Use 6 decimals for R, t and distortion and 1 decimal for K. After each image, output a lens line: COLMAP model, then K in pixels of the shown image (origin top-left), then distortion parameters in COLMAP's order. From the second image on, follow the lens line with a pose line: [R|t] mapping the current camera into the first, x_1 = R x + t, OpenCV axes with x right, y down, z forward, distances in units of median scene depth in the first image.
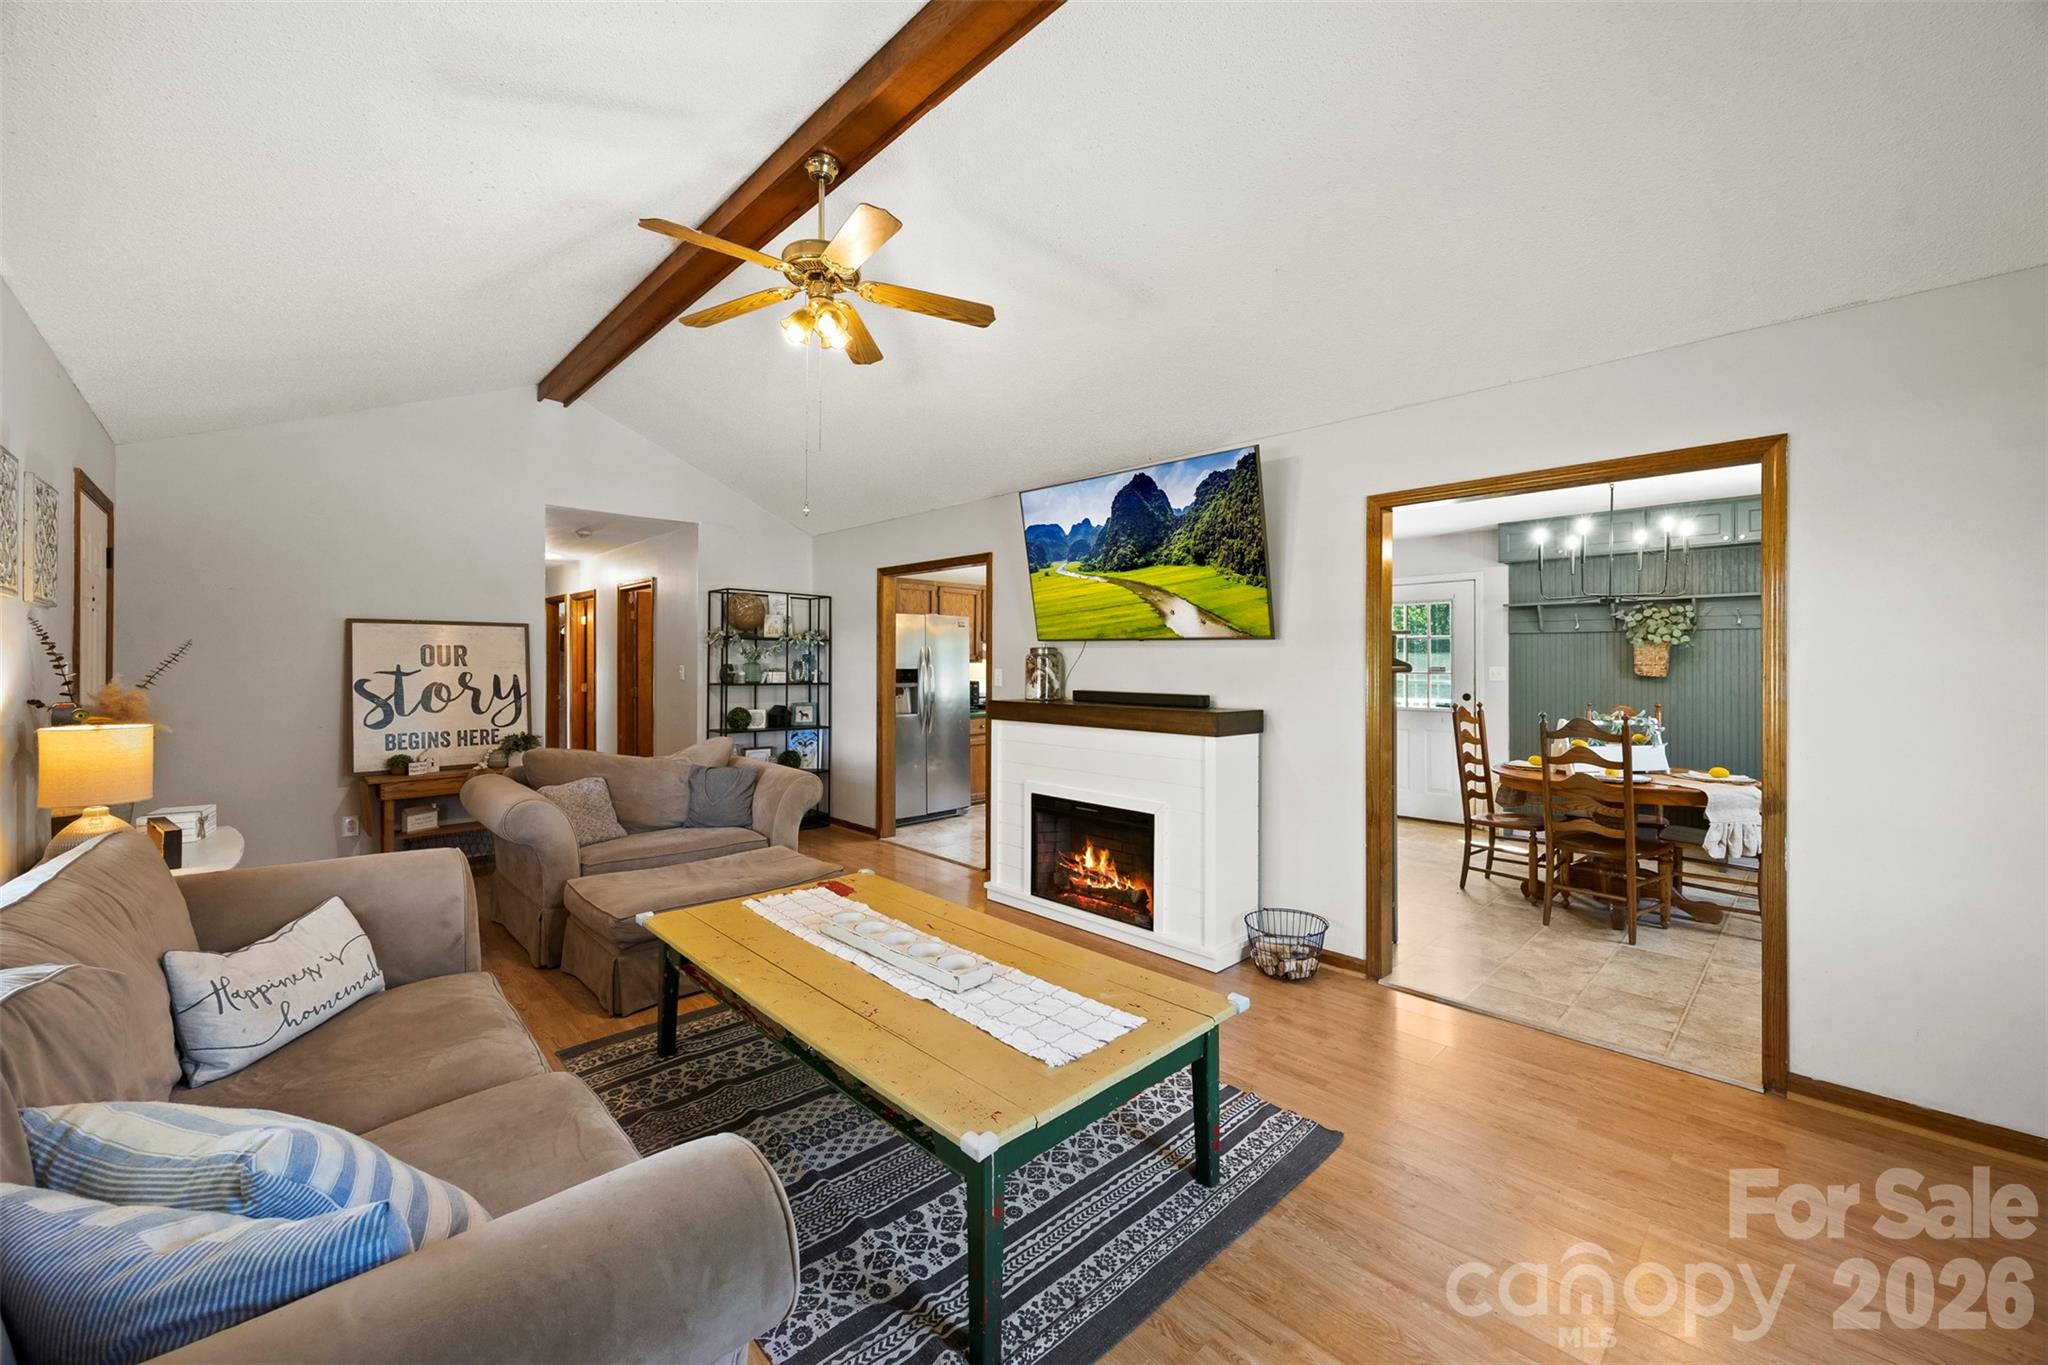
lens RADIAL K [[797.0, 0, 1036.7], [0, 797.0, 667.3], [0, 0, 1]] dist [-0.008014, 0.001438]
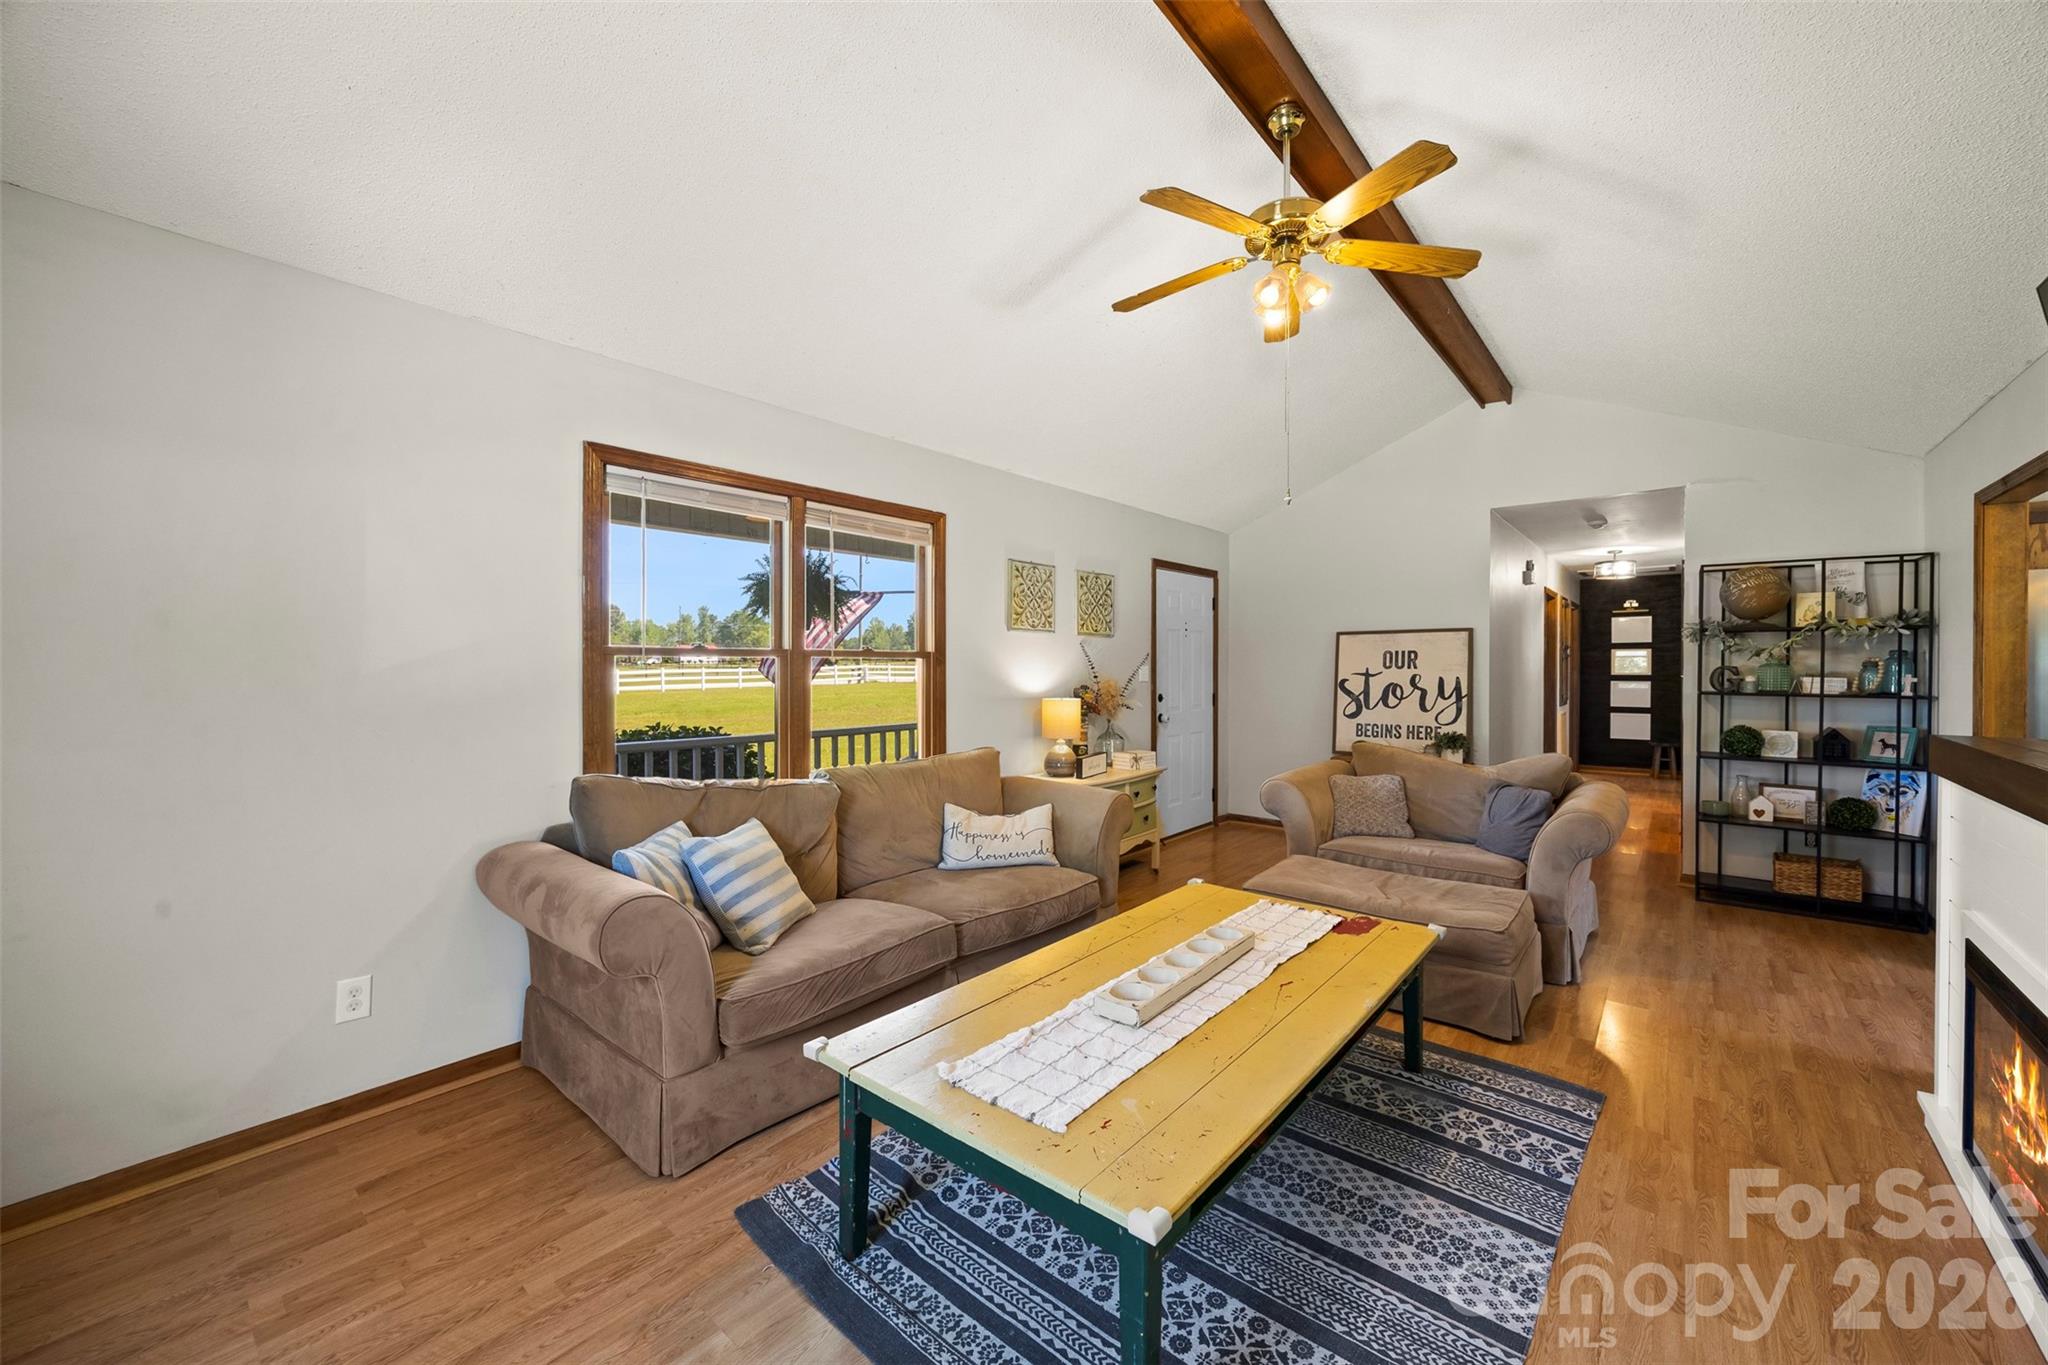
lens RADIAL K [[797.0, 0, 1040.5], [0, 797.0, 668.9], [0, 0, 1]] dist [-0.008014, 0.001438]
pose [[0.095775, -0.000338, -0.995403, 0.378202], [-0.002969, 0.999995, -0.000626, 0.001087], [0.995399, 0.003015, 0.095773, 0.384204]]
